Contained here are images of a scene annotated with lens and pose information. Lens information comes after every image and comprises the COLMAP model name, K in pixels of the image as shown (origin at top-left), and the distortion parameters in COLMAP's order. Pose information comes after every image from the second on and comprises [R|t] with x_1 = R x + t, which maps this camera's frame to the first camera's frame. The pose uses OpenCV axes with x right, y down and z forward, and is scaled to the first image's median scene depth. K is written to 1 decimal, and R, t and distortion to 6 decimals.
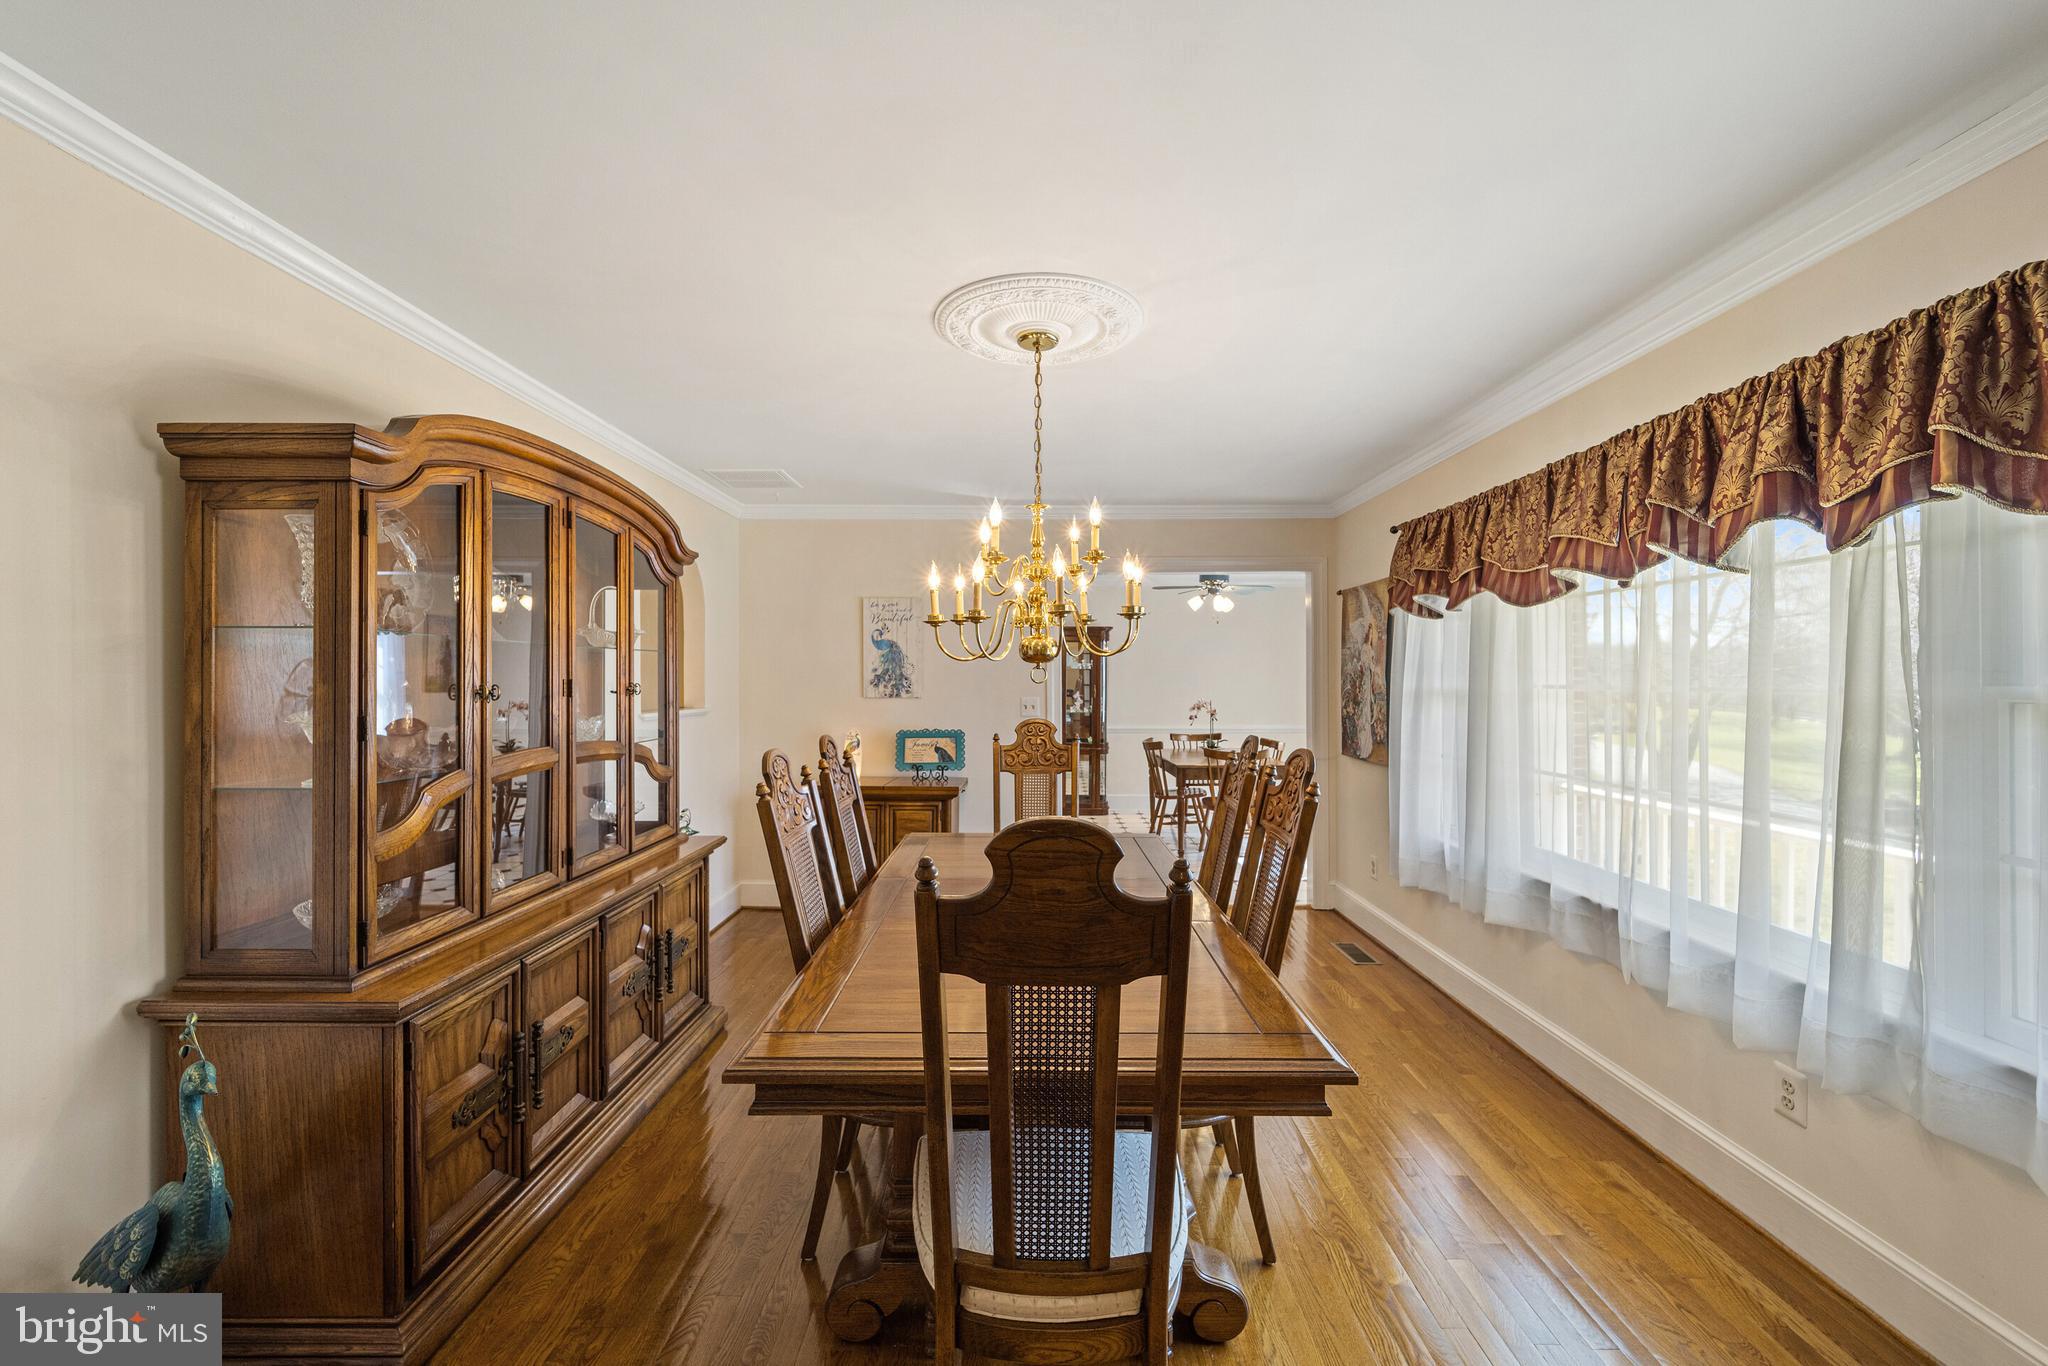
lens RADIAL K [[833.7, 0, 1027.5], [0, 833.7, 676.3], [0, 0, 1]] dist [0.000720, 0.000129]
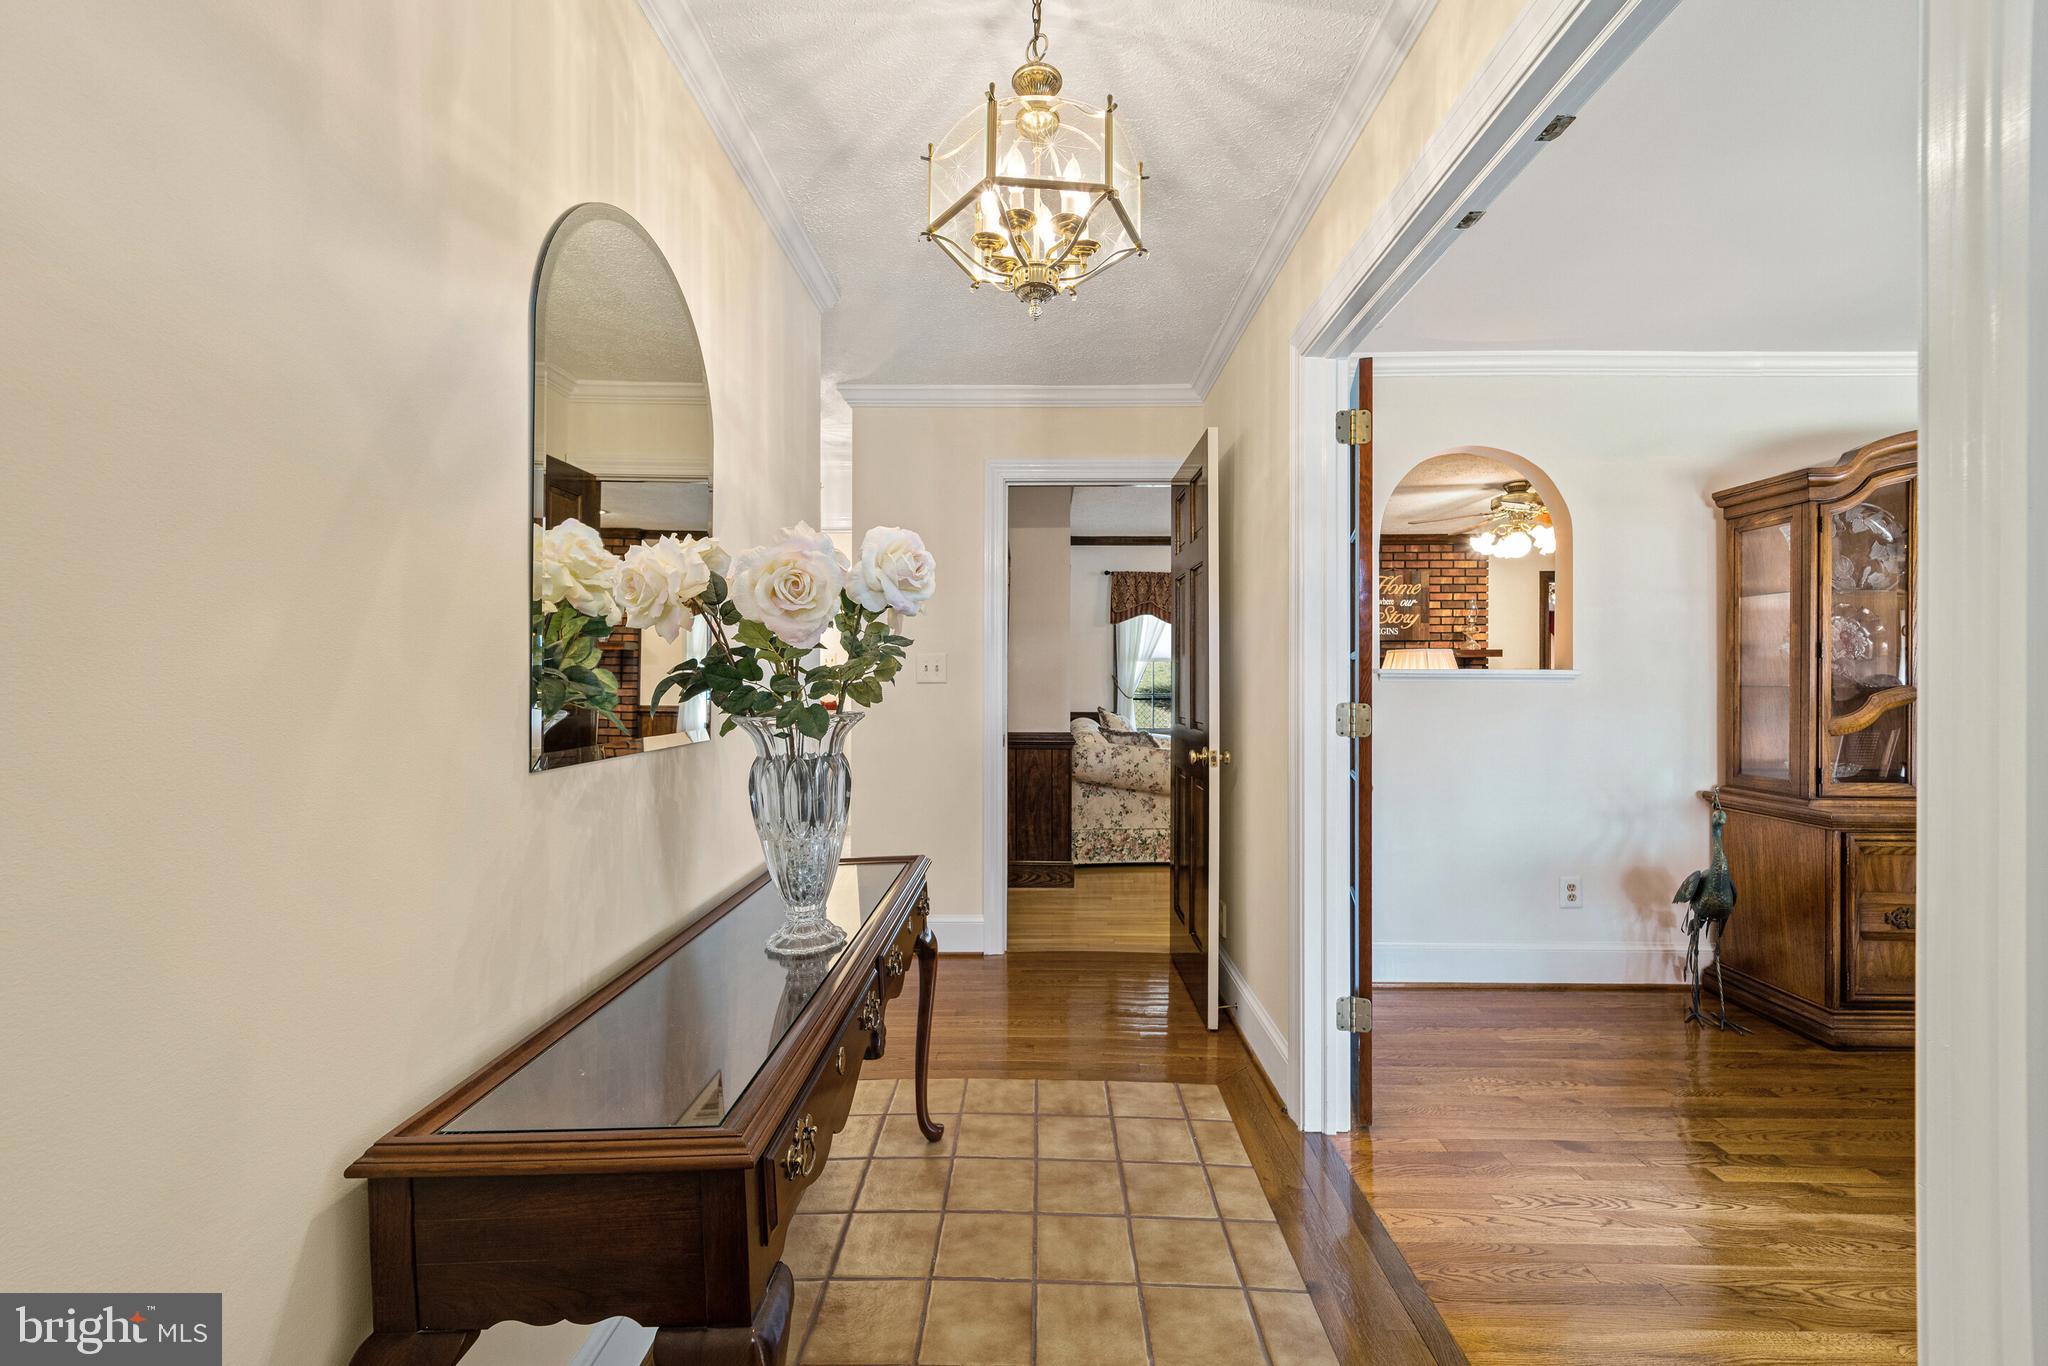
lens RADIAL K [[833.7, 0, 1027.5], [0, 833.7, 676.3], [0, 0, 1]] dist [0.000720, 0.000129]
pose [[-0.002431, 0.005808, -0.999980, 0.851847], [0.004709, 0.999972, 0.005797, 0.097019], [0.999986, -0.004695, -0.002458, -0.553322]]
